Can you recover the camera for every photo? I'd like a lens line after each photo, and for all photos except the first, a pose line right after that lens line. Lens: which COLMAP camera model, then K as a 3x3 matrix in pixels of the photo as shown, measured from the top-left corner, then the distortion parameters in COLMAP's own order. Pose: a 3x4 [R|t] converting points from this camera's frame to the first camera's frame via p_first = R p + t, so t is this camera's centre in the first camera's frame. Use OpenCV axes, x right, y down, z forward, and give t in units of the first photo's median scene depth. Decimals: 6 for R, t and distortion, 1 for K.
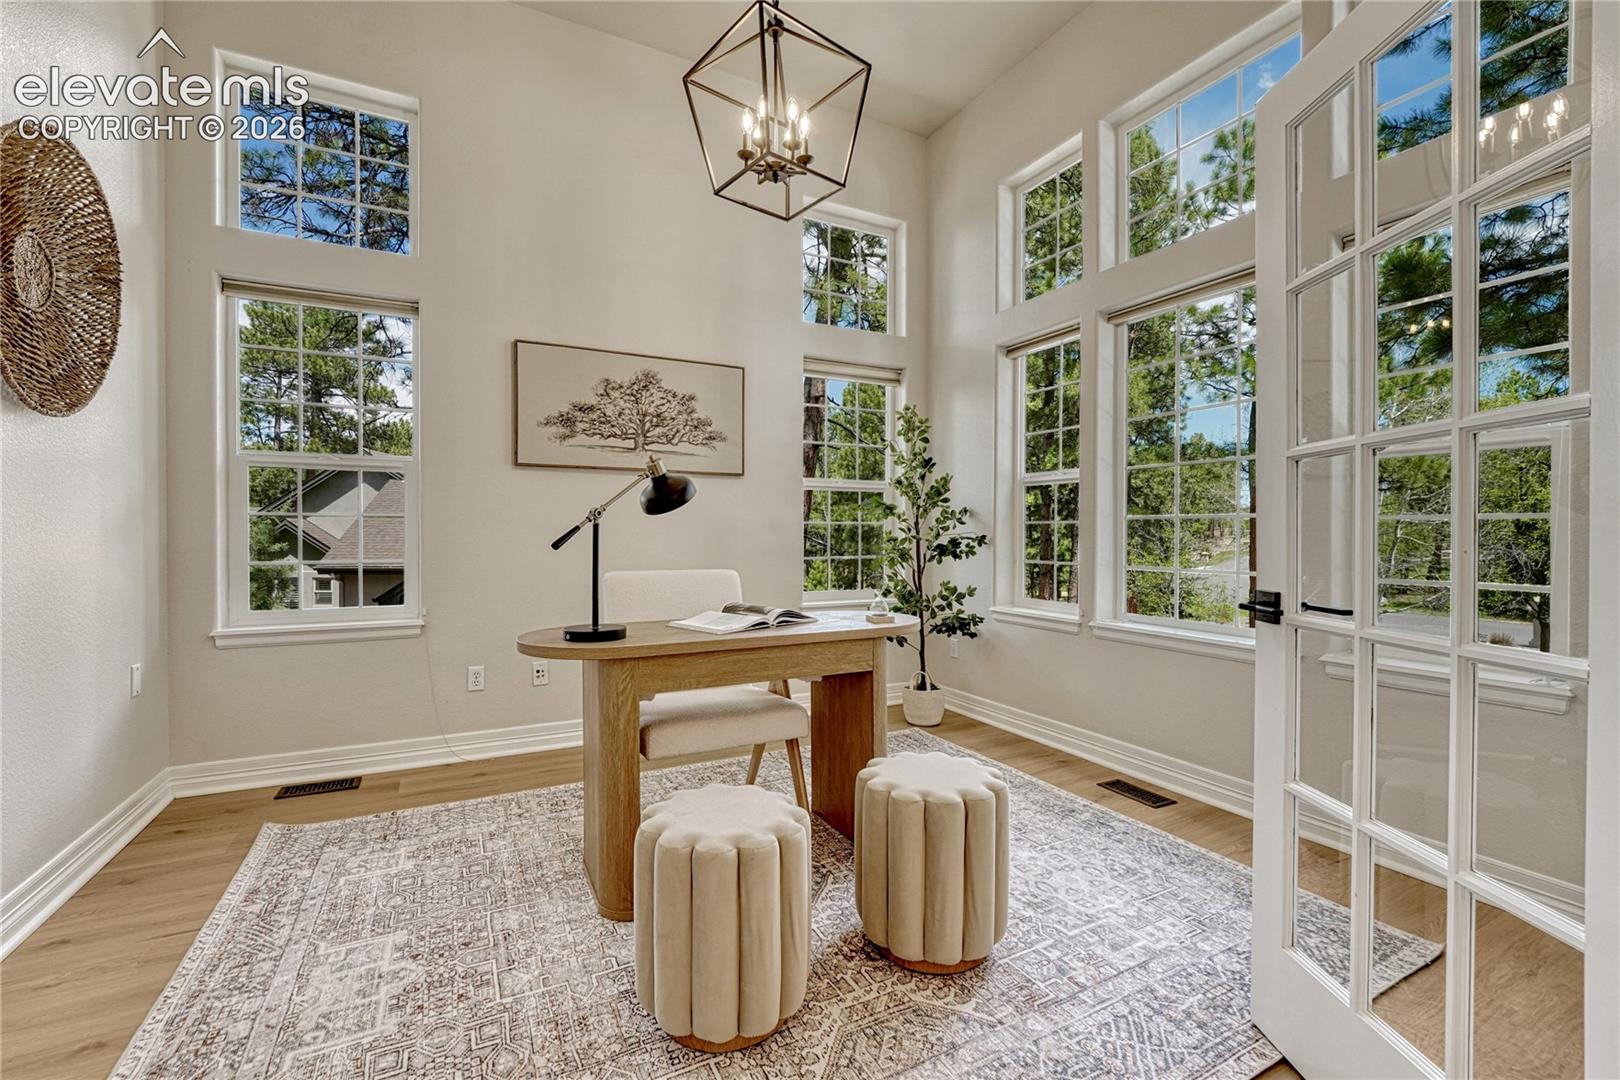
lens RADIAL K [[688.4, 0, 801.0], [0, 688.4, 536.9], [0, 0, 1]] dist [-0.008808, -0.000236]
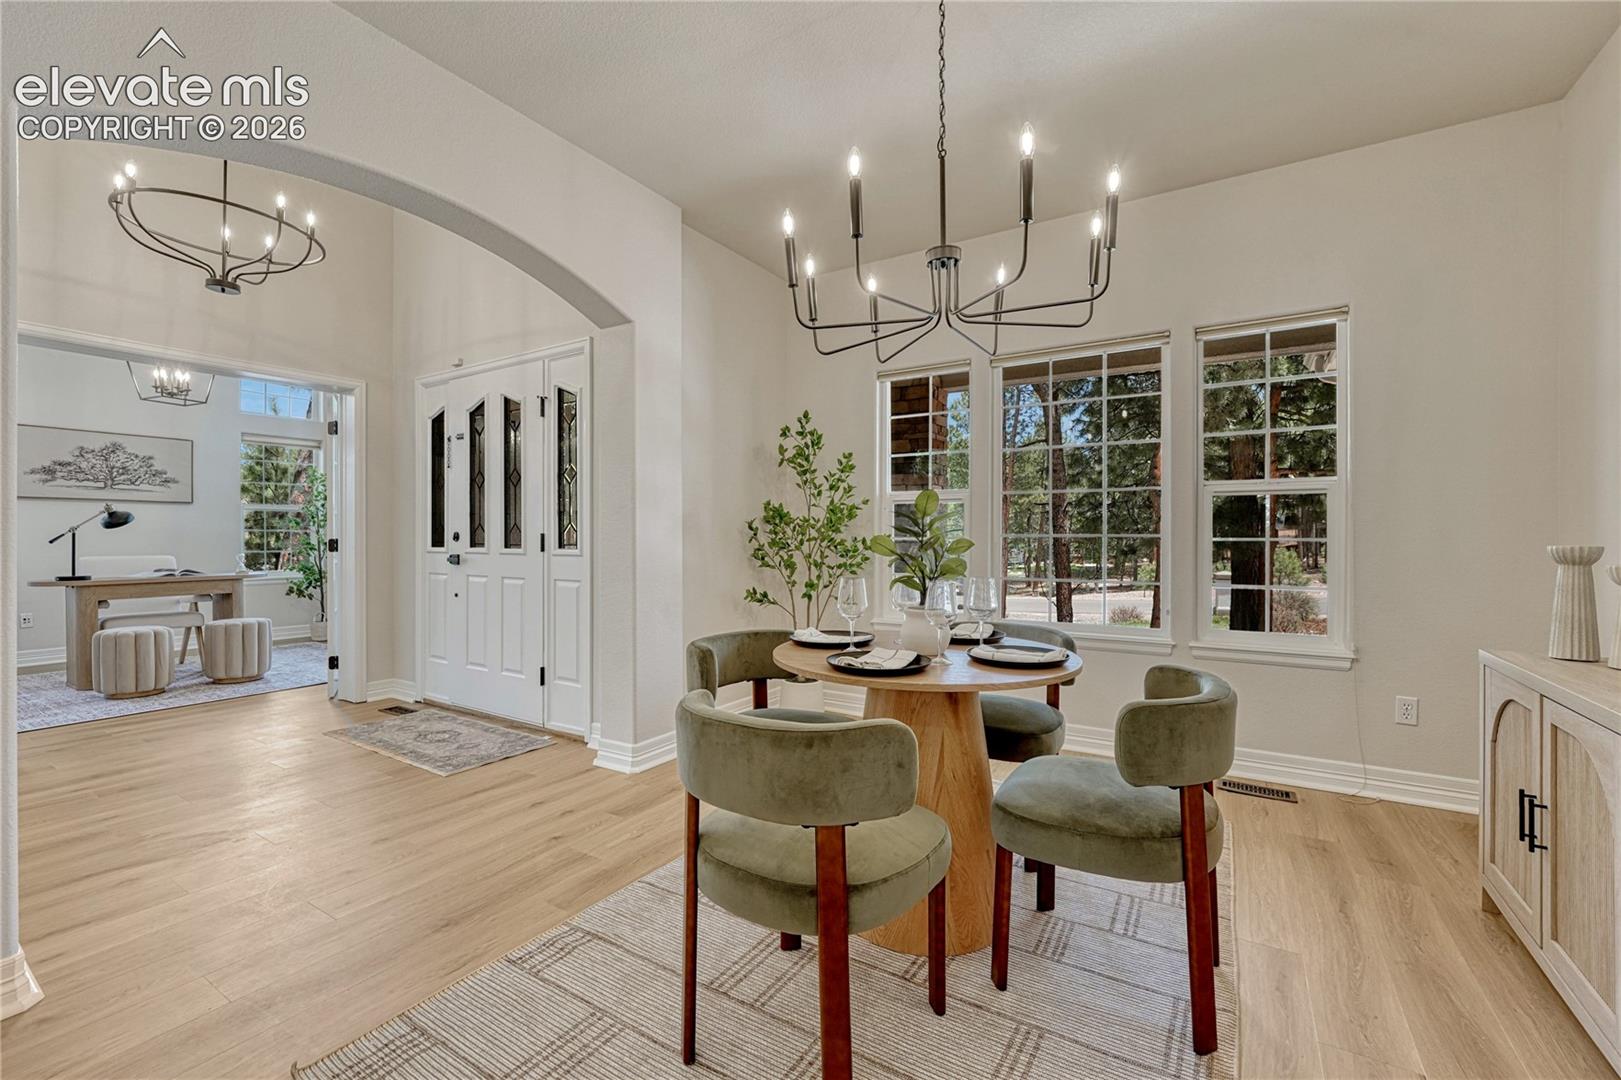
lens RADIAL K [[688.8, 0, 816.6], [0, 688.8, 535.5], [0, 0, 1]] dist [-0.008808, -0.000236]
pose [[0.855916, -0.005181, 0.517089, 0.399186], [0.009870, 0.999931, -0.006318, 0.017771], [-0.517020, 0.010511, 0.855908, -1.372394]]
